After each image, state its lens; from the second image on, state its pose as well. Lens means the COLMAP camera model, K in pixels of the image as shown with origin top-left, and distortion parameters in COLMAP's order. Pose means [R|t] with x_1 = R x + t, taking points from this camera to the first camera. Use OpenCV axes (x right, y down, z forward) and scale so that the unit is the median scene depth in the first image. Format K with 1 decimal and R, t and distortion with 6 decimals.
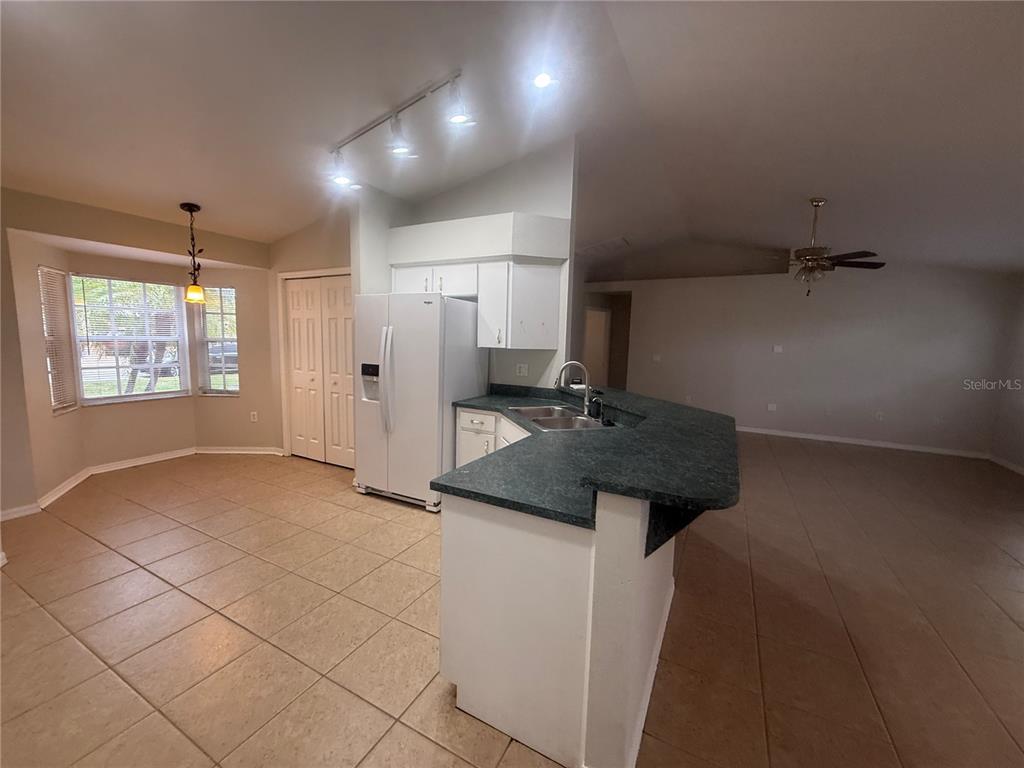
lens RADIAL K [[408.9, 0, 510.8], [0, 408.9, 383.4], [0, 0, 1]] dist [-0.000062, 0.000858]
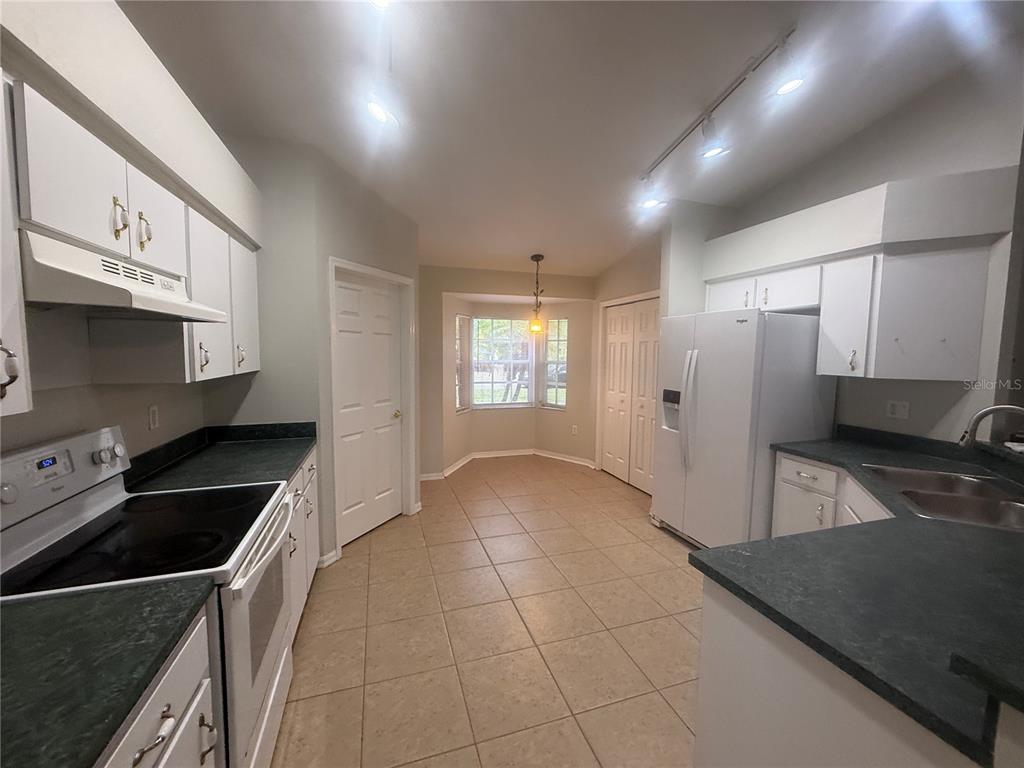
lens RADIAL K [[408.9, 0, 511.0], [0, 408.9, 383.1], [0, 0, 1]] dist [-0.000062, 0.000858]
pose [[0.717579, 0.037604, -0.695461, 0.039785], [-0.069151, 0.997454, -0.017417, -0.021548], [0.693036, 0.060590, 0.718352, 0.072830]]
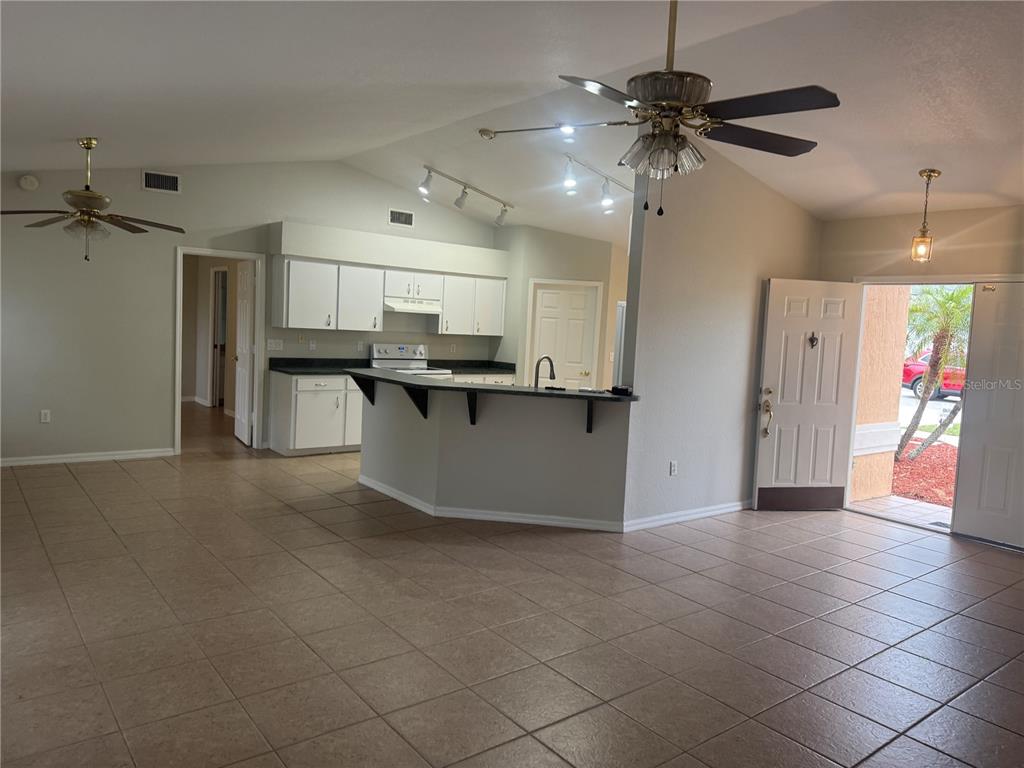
lens RADIAL K [[718.6, 0, 523.9], [0, 718.6, 382.0], [0, 0, 1]] dist [0.080490, -0.117437]
pose [[-0.394298, 0.029237, -0.918517, 1.627762], [-0.163905, 0.981231, 0.101594, -0.141345], [0.904248, 0.190608, -0.382105, 1.397319]]
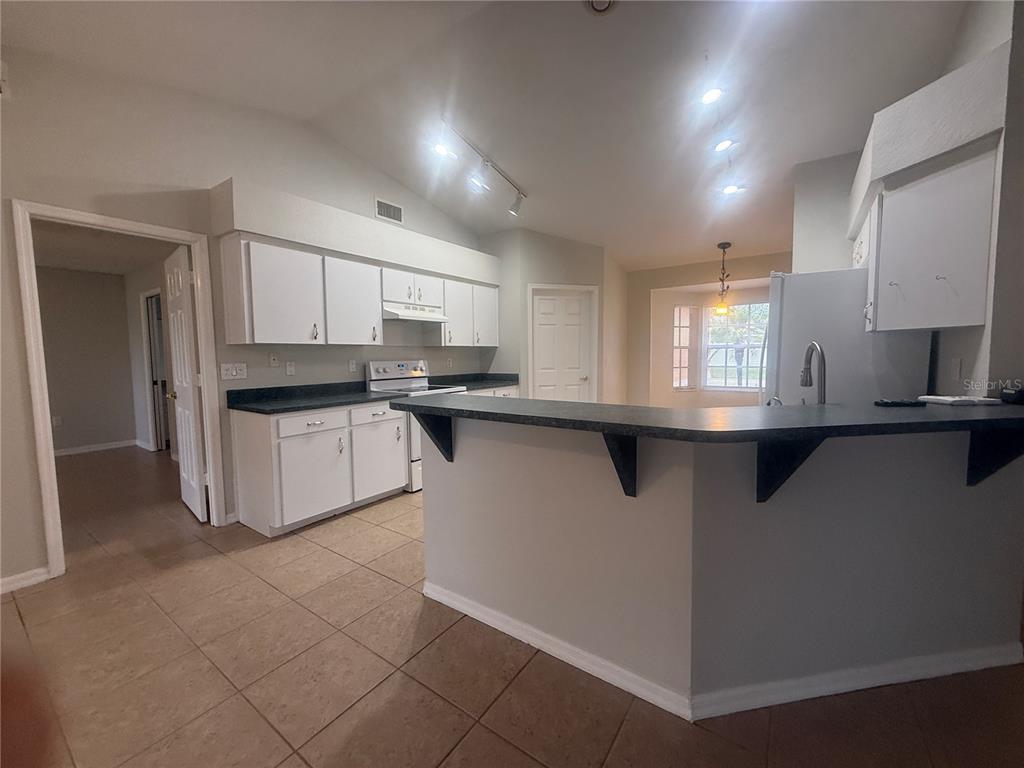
lens RADIAL K [[408.9, 0, 511.5], [0, 408.9, 382.9], [0, 0, 1]] dist [-0.000062, 0.000858]
pose [[-0.123663, 0.045206, -0.991294, 0.661399], [-0.102215, 0.993068, 0.058038, 0.013089], [0.987046, 0.108502, -0.118185, 0.515318]]
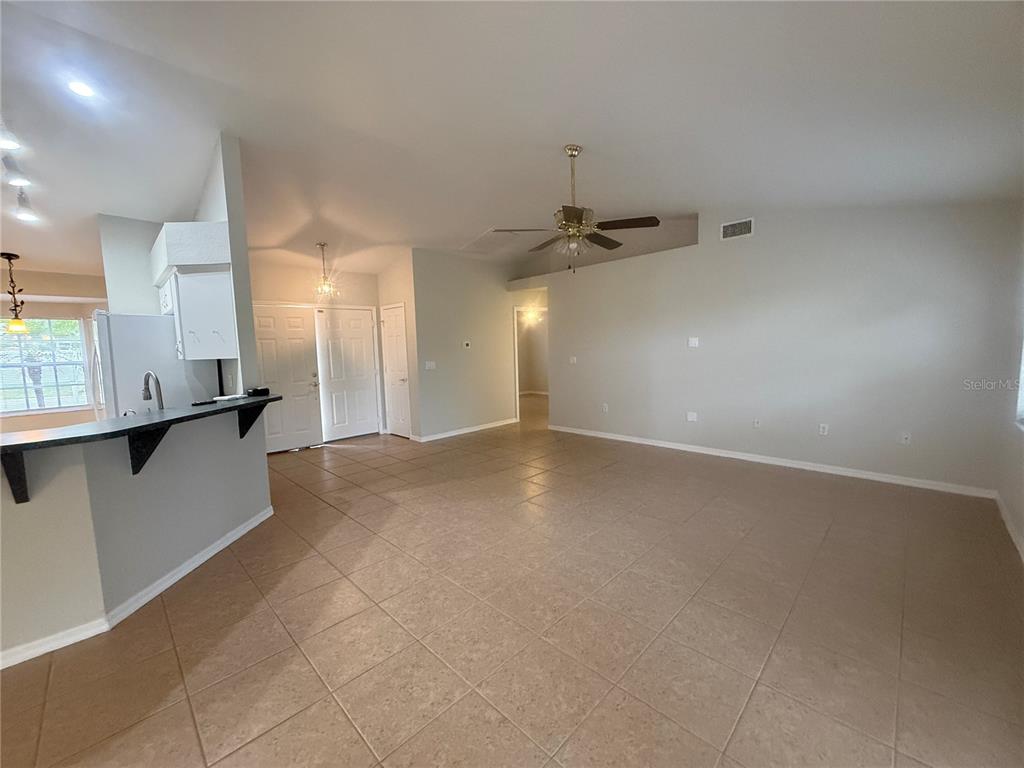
lens RADIAL K [[408.9, 0, 511.2], [0, 408.9, 384.6], [0, 0, 1]] dist [-0.000062, 0.000858]
pose [[0.955593, -0.026129, -0.293530, 0.999891], [0.020711, 0.999553, -0.021554, 0.011636], [0.293962, 0.014517, 0.955707, 0.277275]]
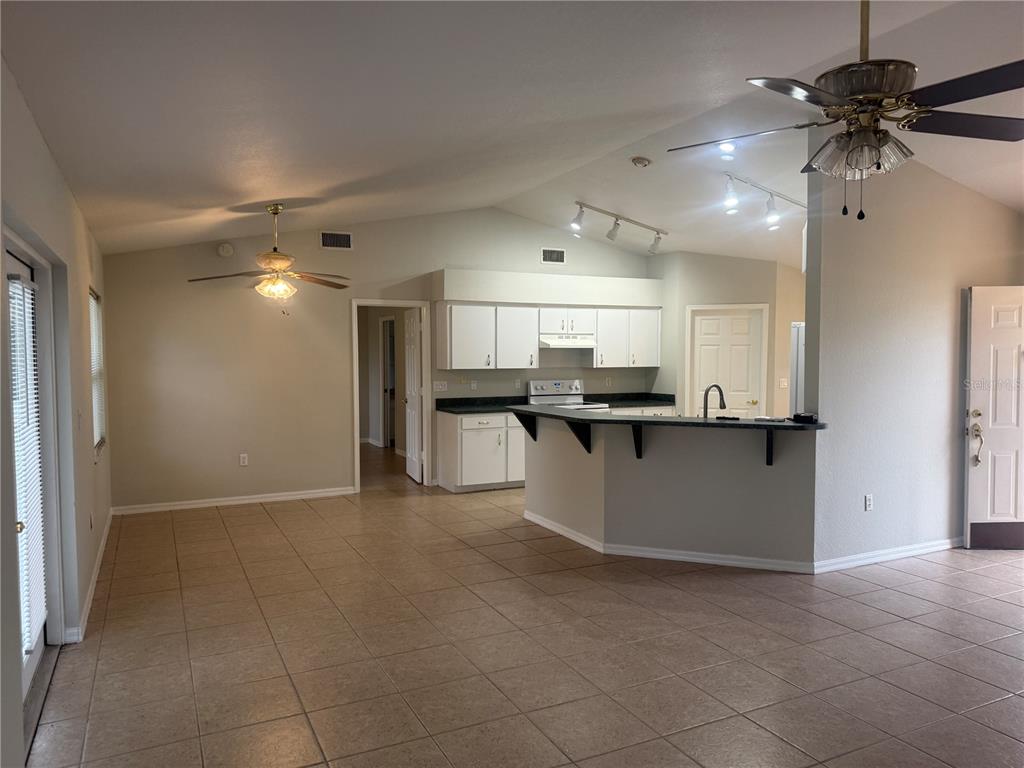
lens RADIAL K [[718.6, 0, 517.0], [0, 718.6, 394.0], [0, 0, 1]] dist [0.080490, -0.117437]
pose [[-0.578068, 0.019583, -0.815754, 1.620932], [-0.104592, 0.989687, 0.097876, -0.129111], [0.809258, 0.141900, -0.570058, 1.354145]]
